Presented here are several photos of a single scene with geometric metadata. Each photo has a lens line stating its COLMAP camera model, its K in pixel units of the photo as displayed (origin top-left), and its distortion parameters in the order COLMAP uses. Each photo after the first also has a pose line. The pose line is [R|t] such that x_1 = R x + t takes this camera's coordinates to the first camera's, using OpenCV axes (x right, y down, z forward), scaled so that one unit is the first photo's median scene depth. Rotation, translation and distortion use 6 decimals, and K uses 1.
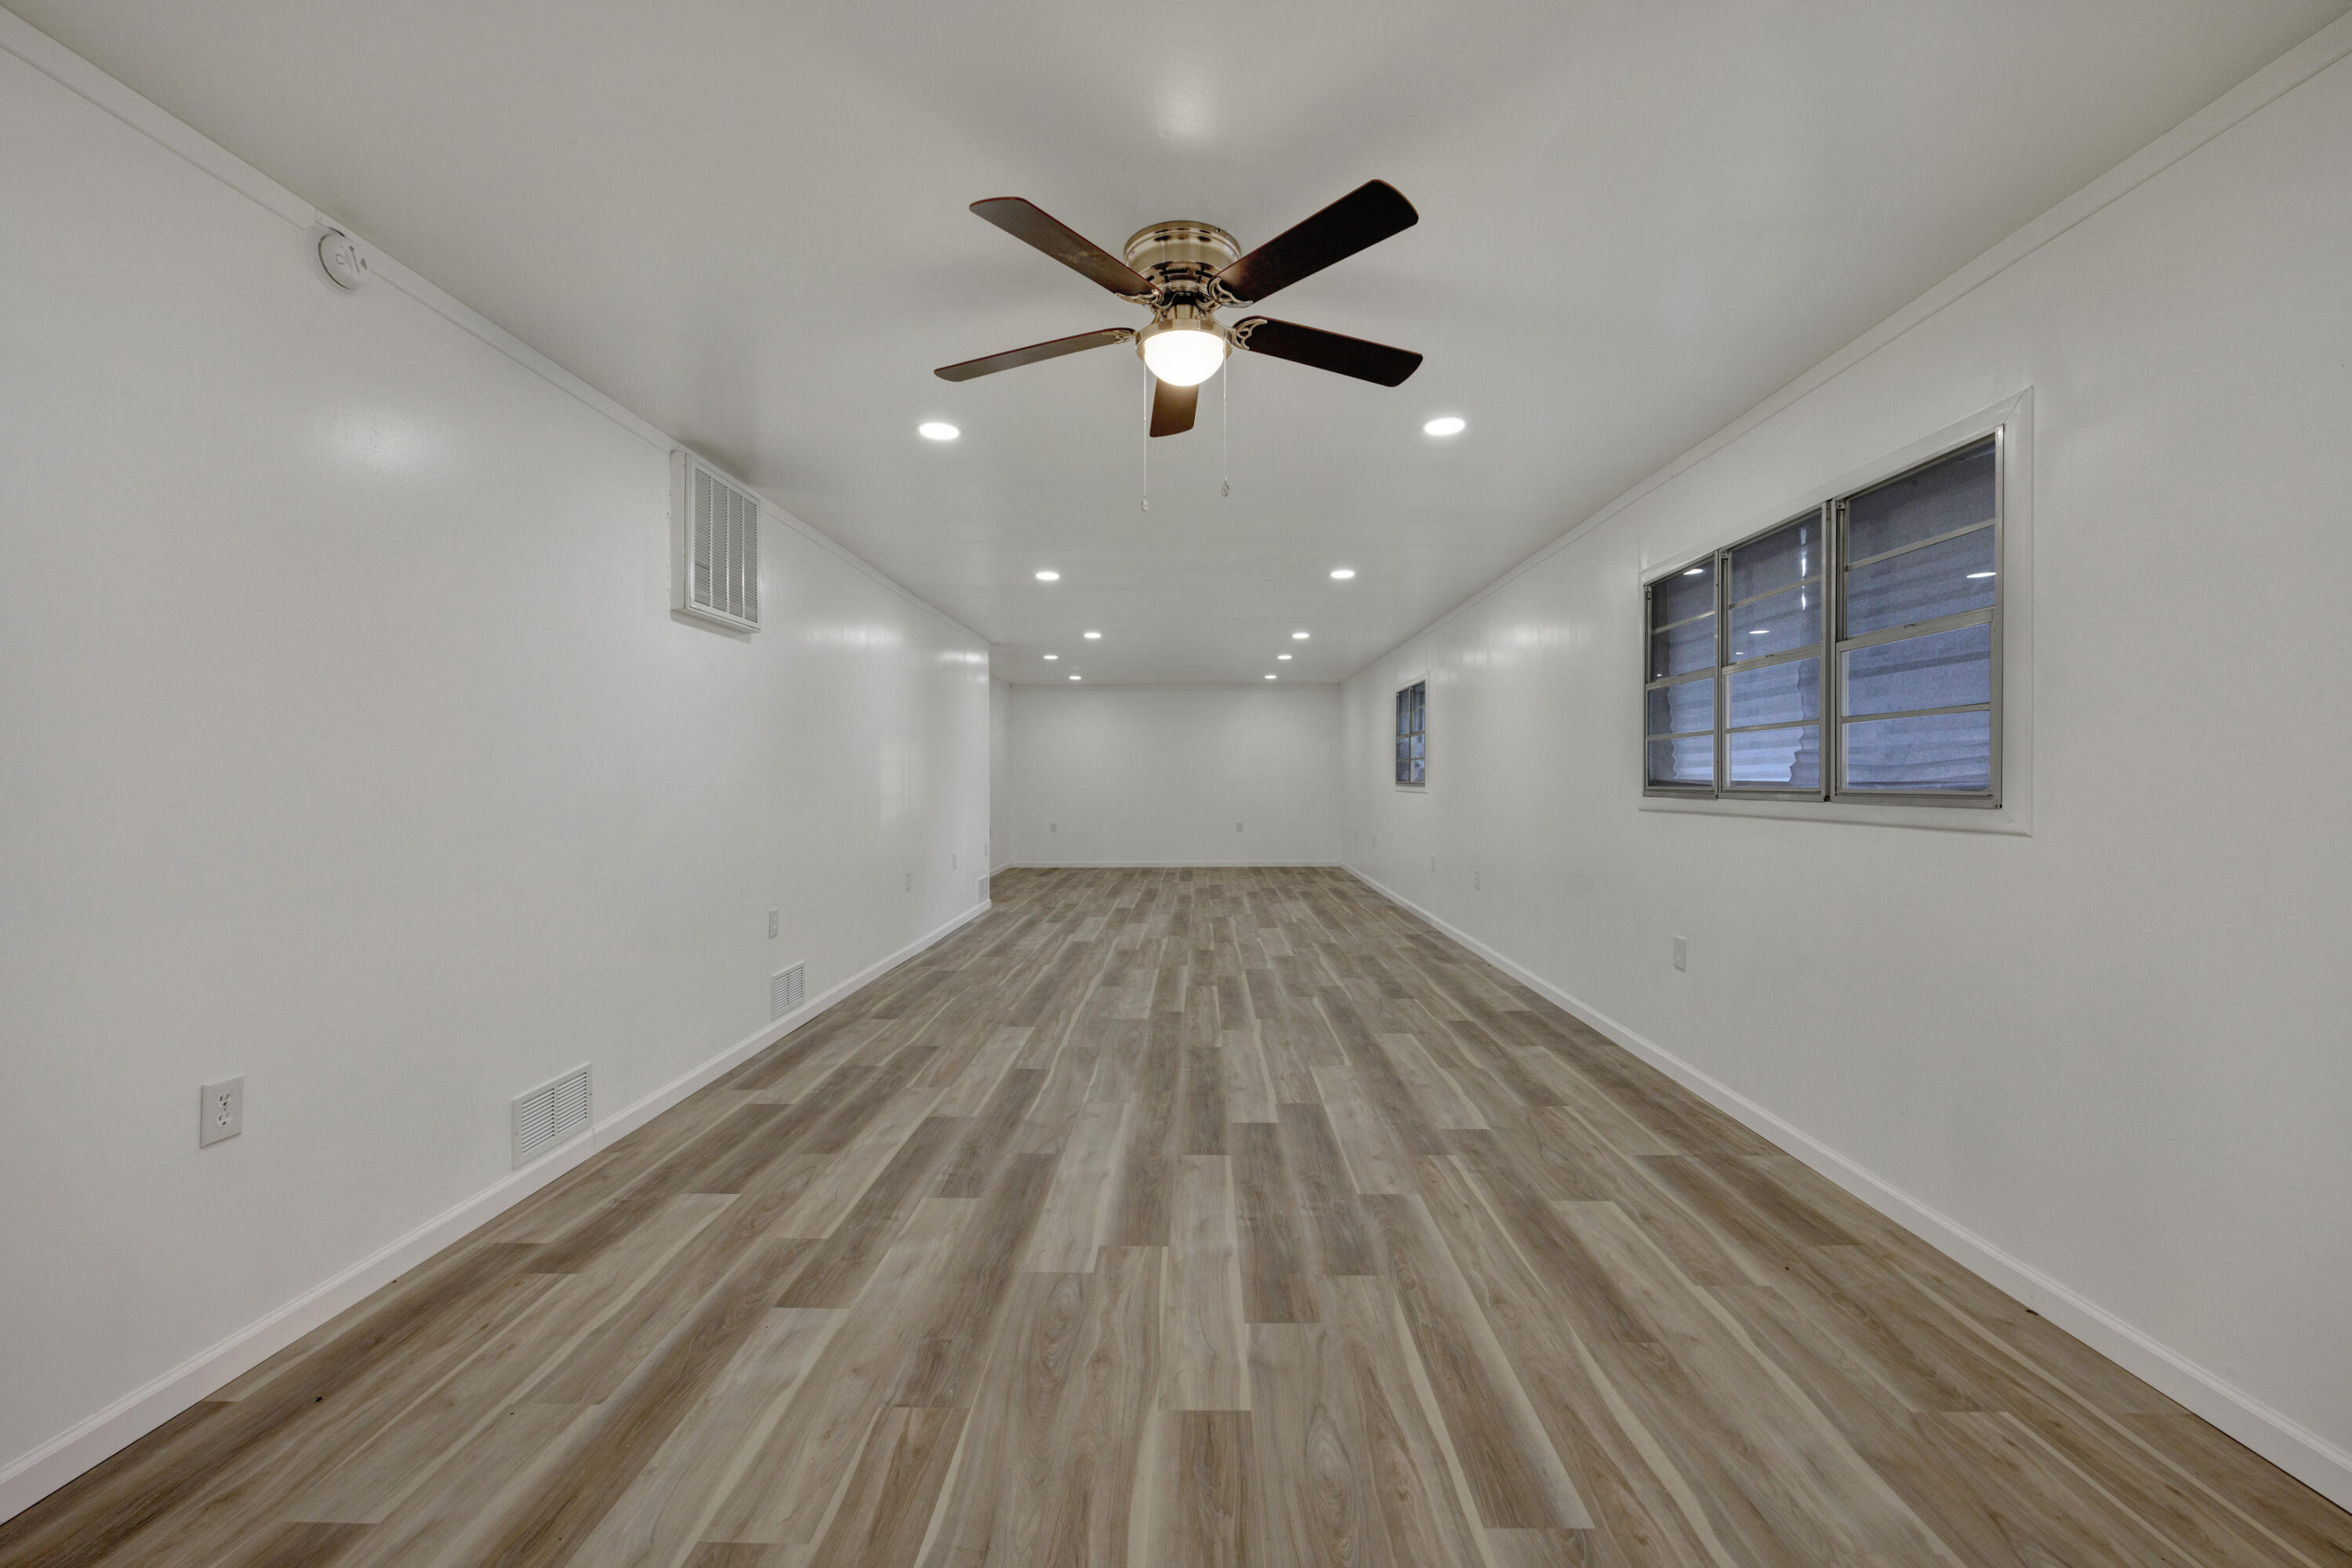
lens RADIAL K [[933.5, 0, 1169.3], [0, 933.5, 784.9], [0, 0, 1]] dist [-0.004682, -0.000211]
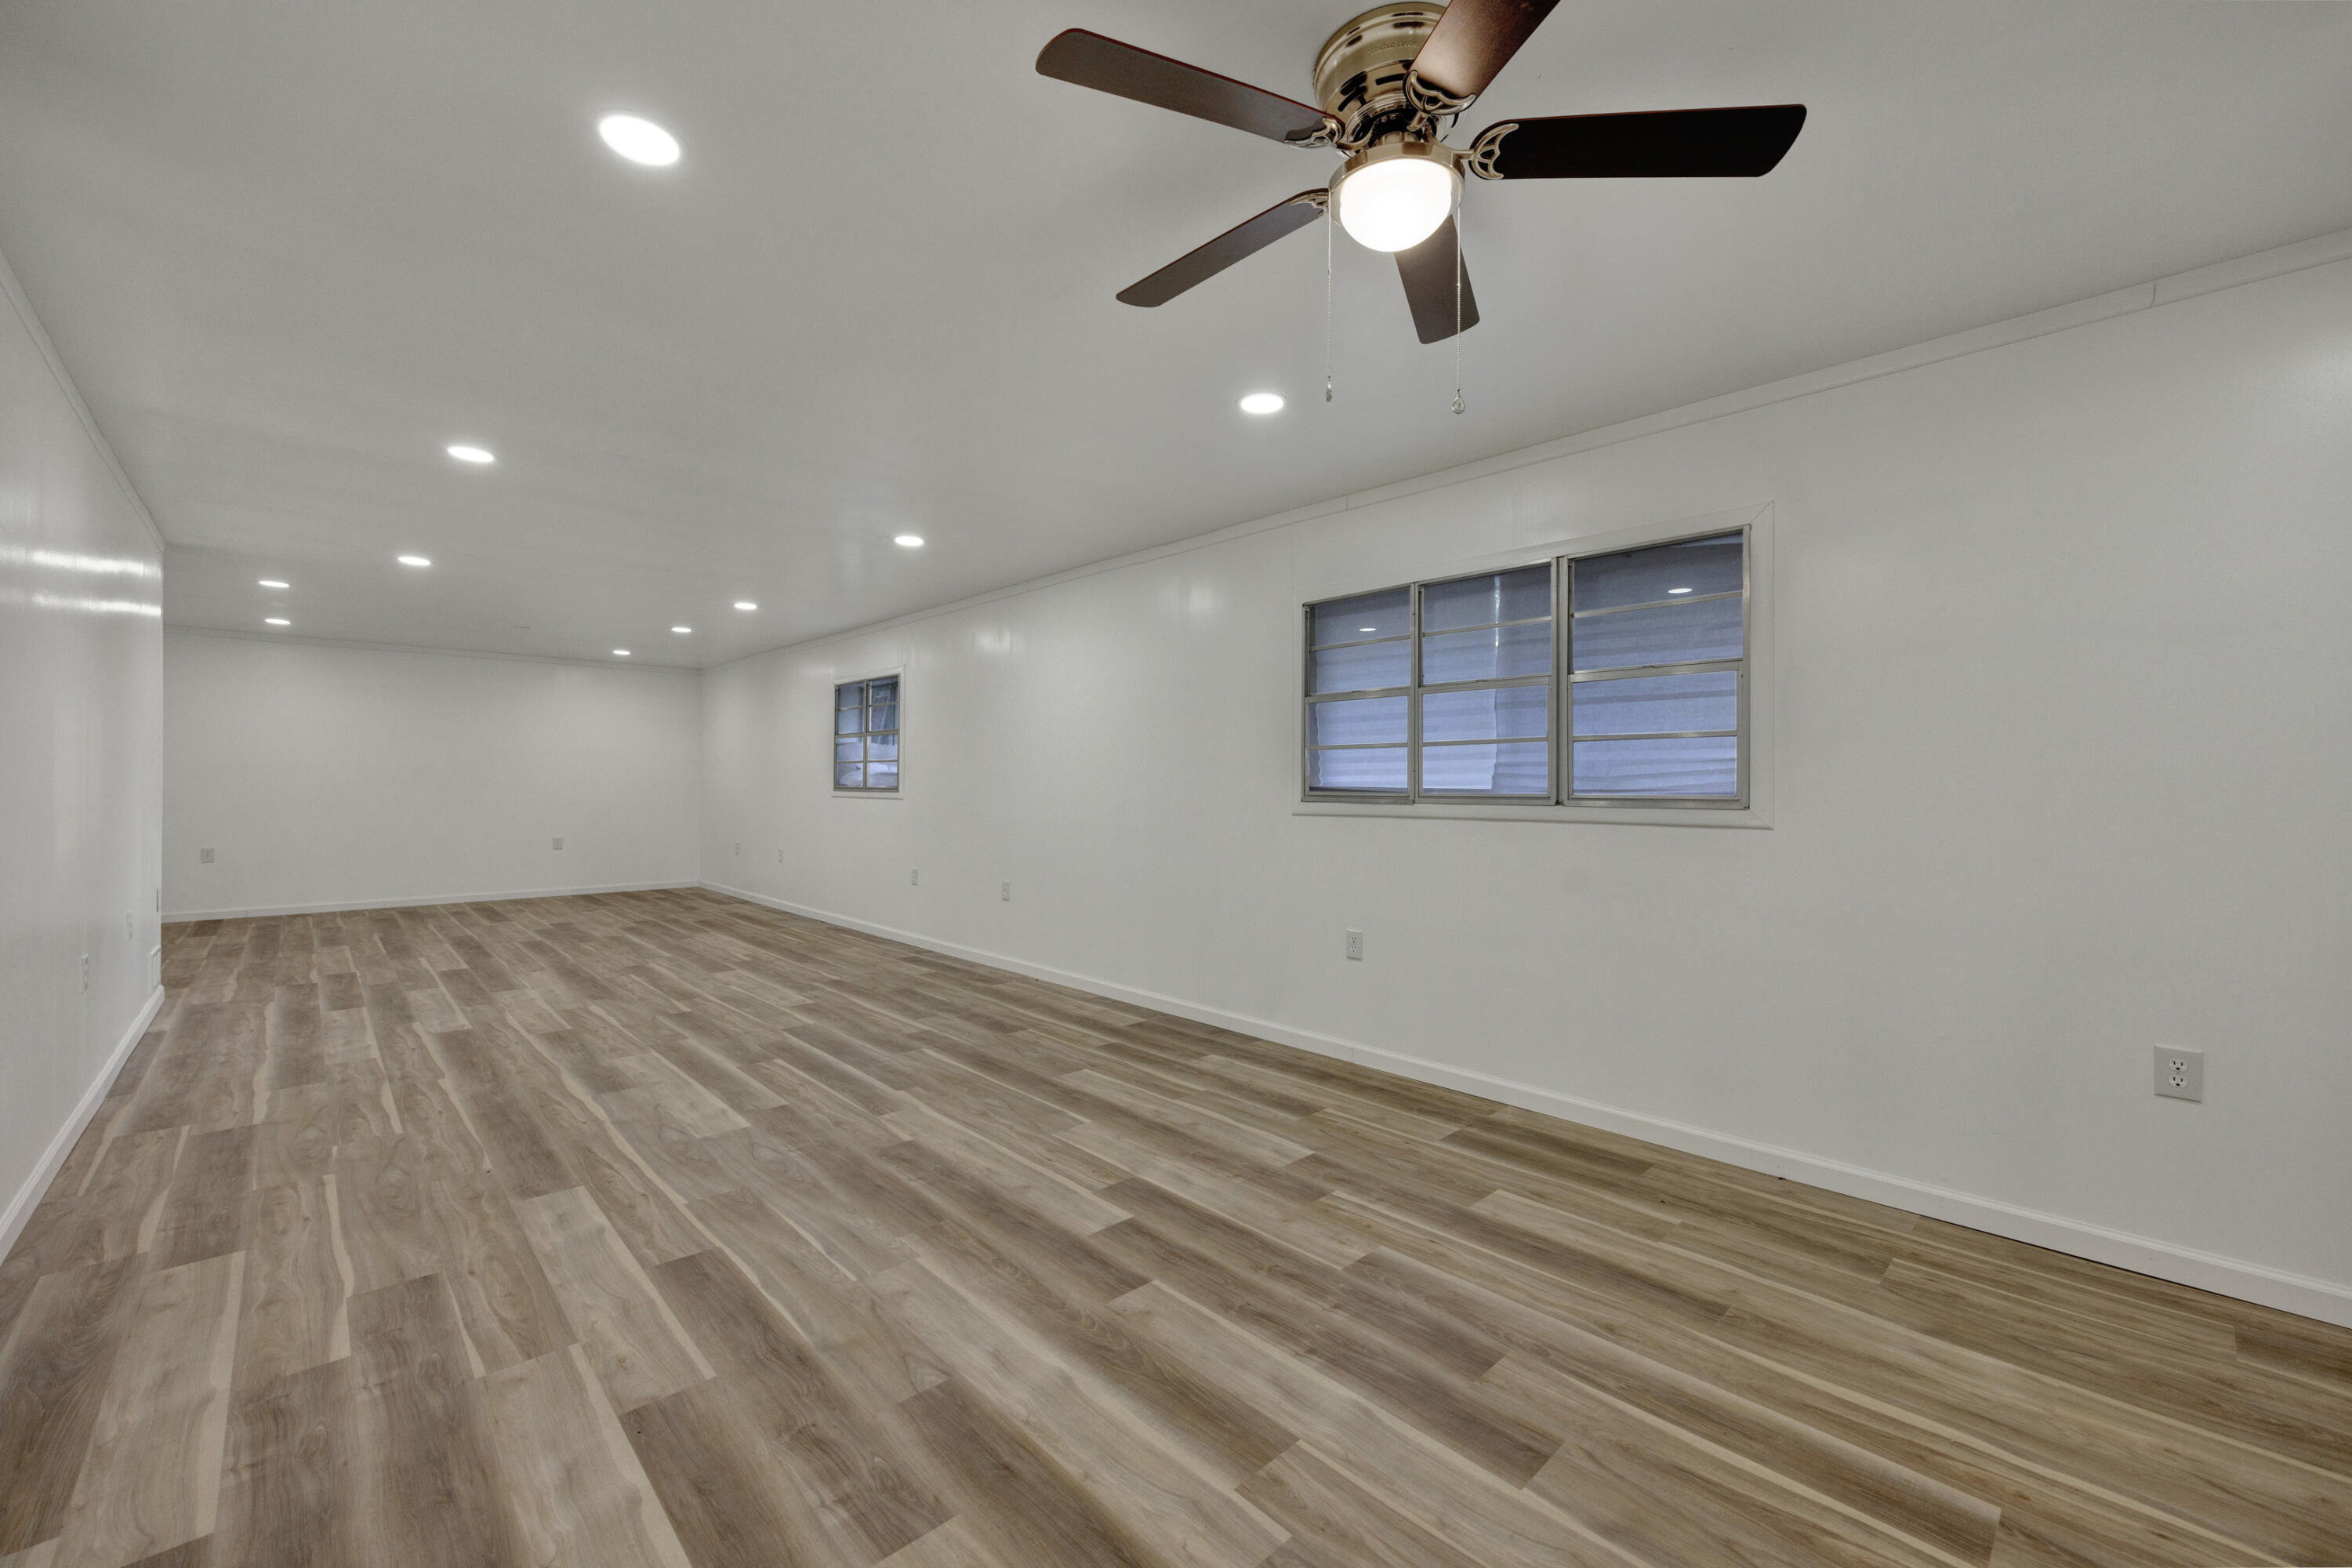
lens RADIAL K [[933.5, 0, 1169.3], [0, 933.5, 784.9], [0, 0, 1]] dist [-0.004682, -0.000211]
pose [[0.709286, 0.006274, 0.704893, -0.443037], [-0.002346, 0.999976, -0.006540, 0.000701], [-0.704917, 0.002985, 0.709283, 0.435728]]
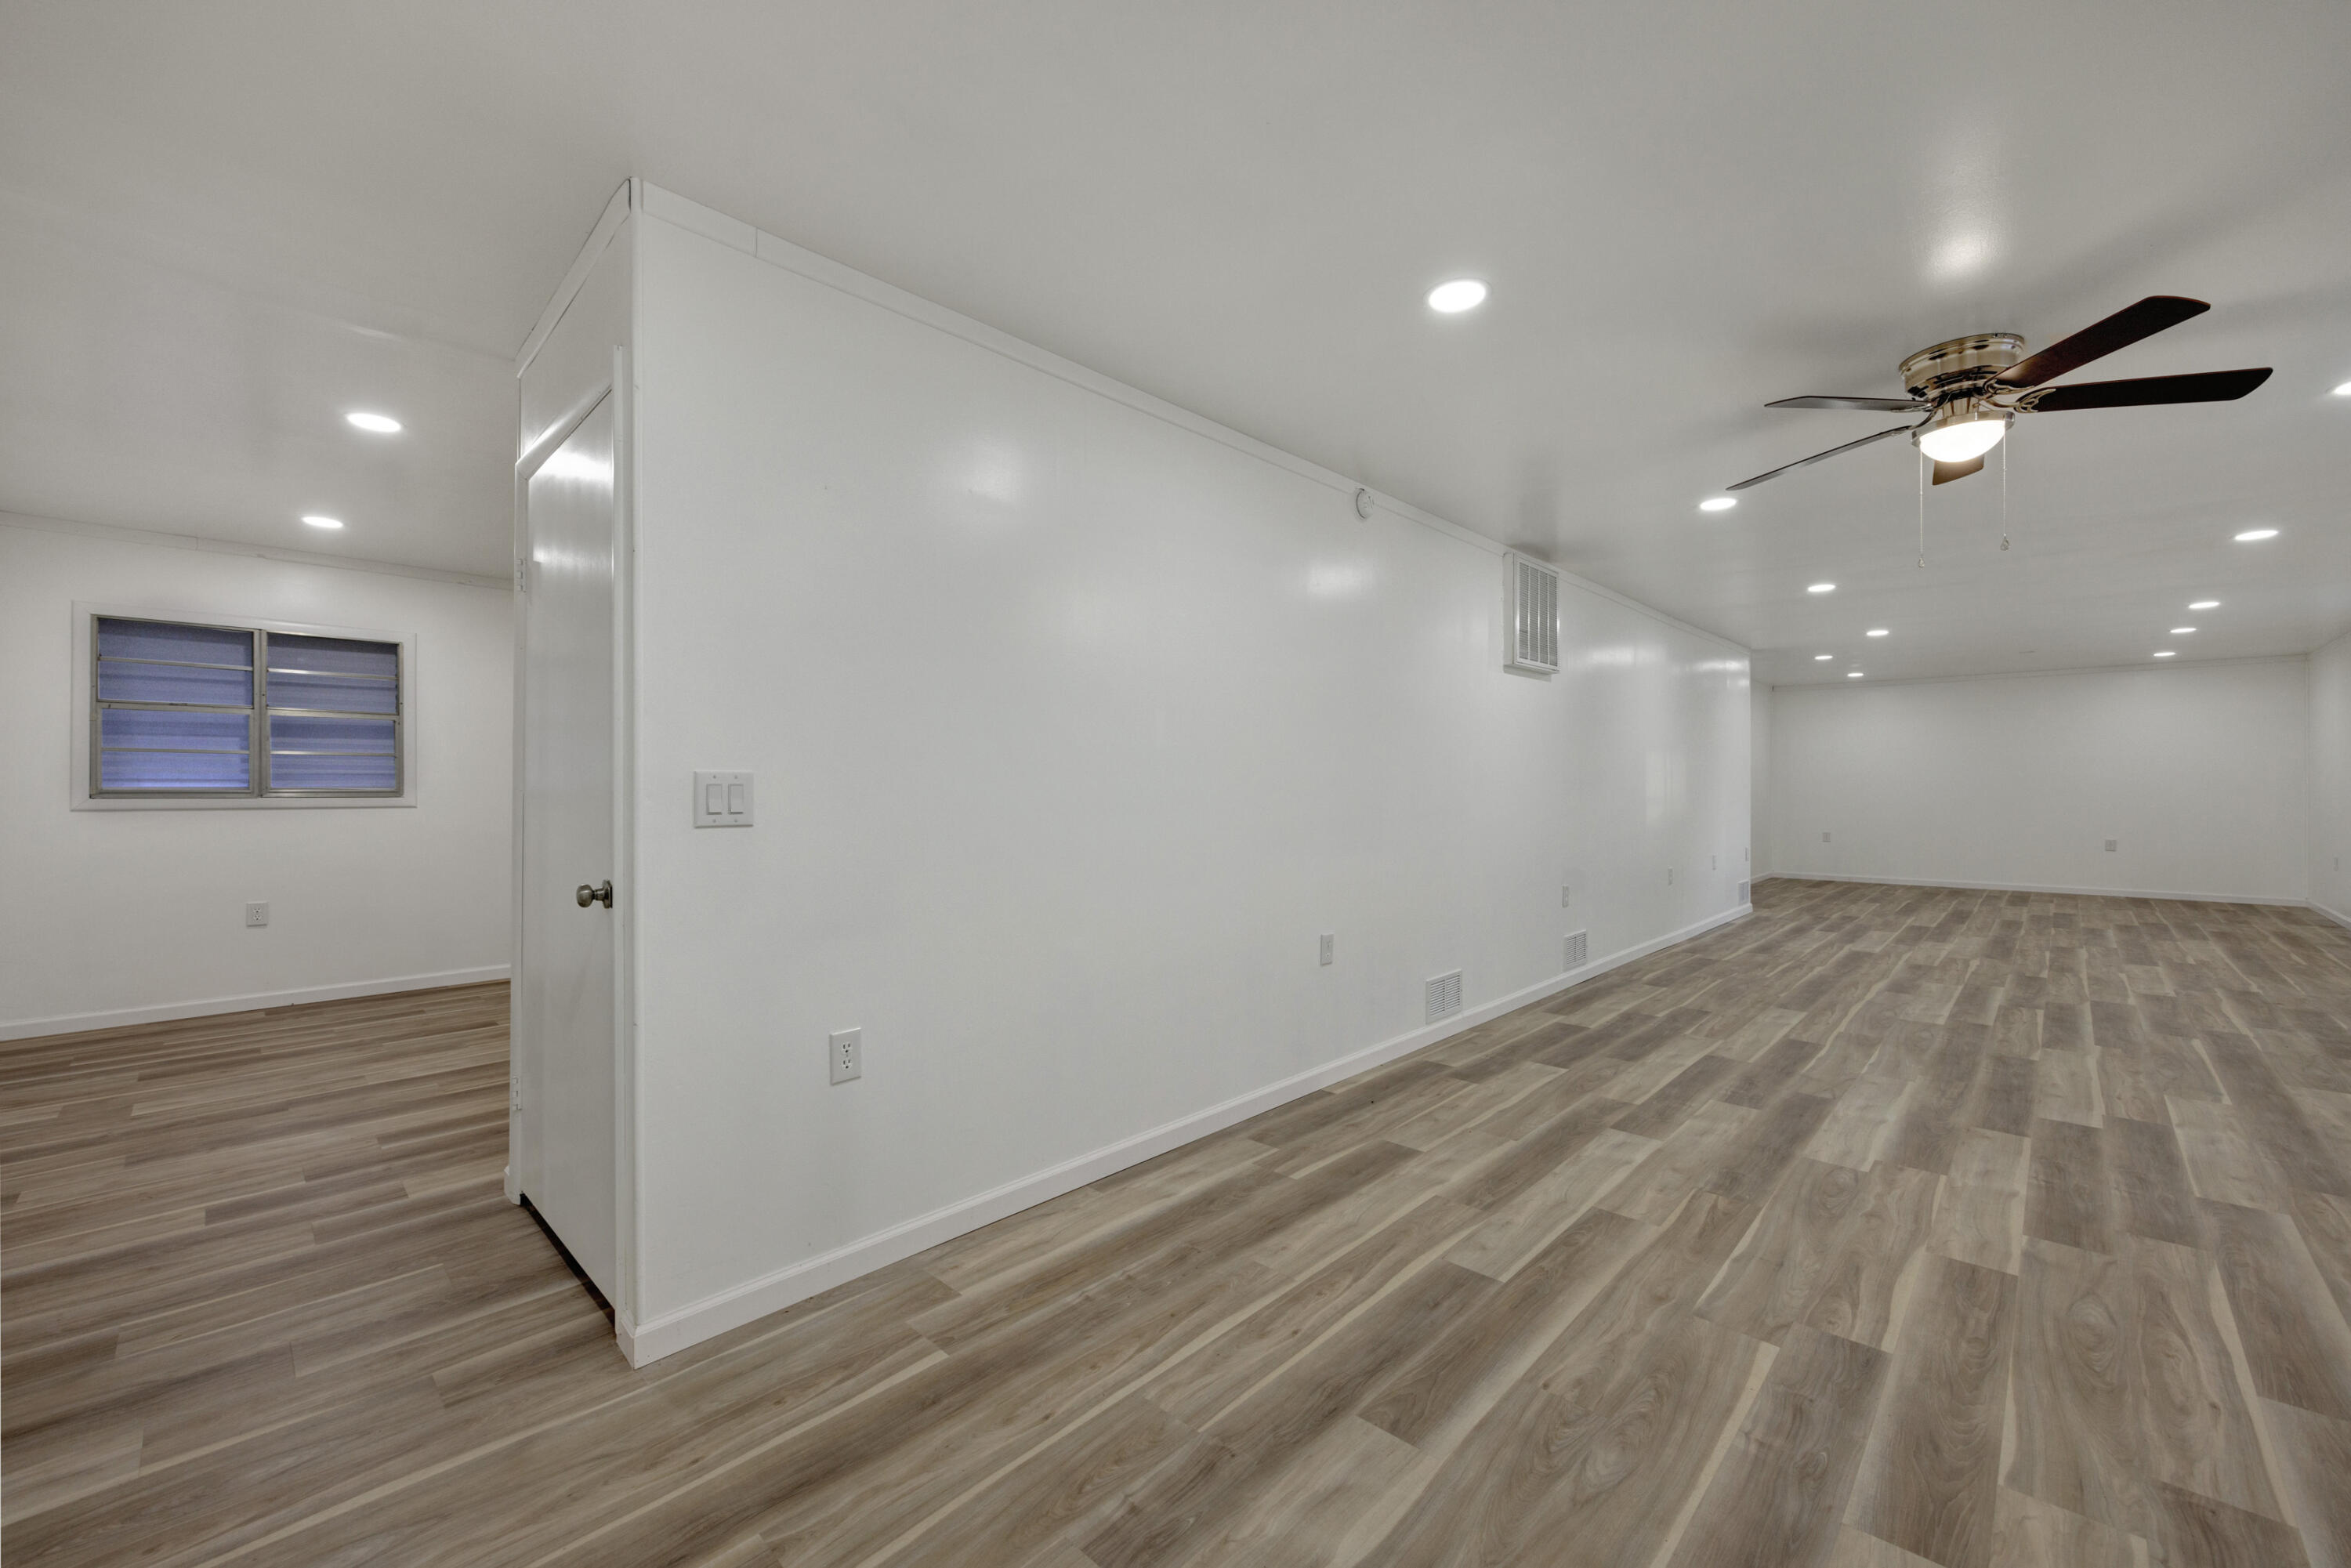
lens RADIAL K [[908.6, 0, 1185.0], [0, 908.6, 782.7], [0, 0, 1]] dist [-0.002268, -0.000370]
pose [[0.739992, 0.000170, -0.672616, 0.044186], [-0.005866, 0.999964, -0.006202, 0.003140], [0.672591, 0.008535, 0.739966, -0.400833]]
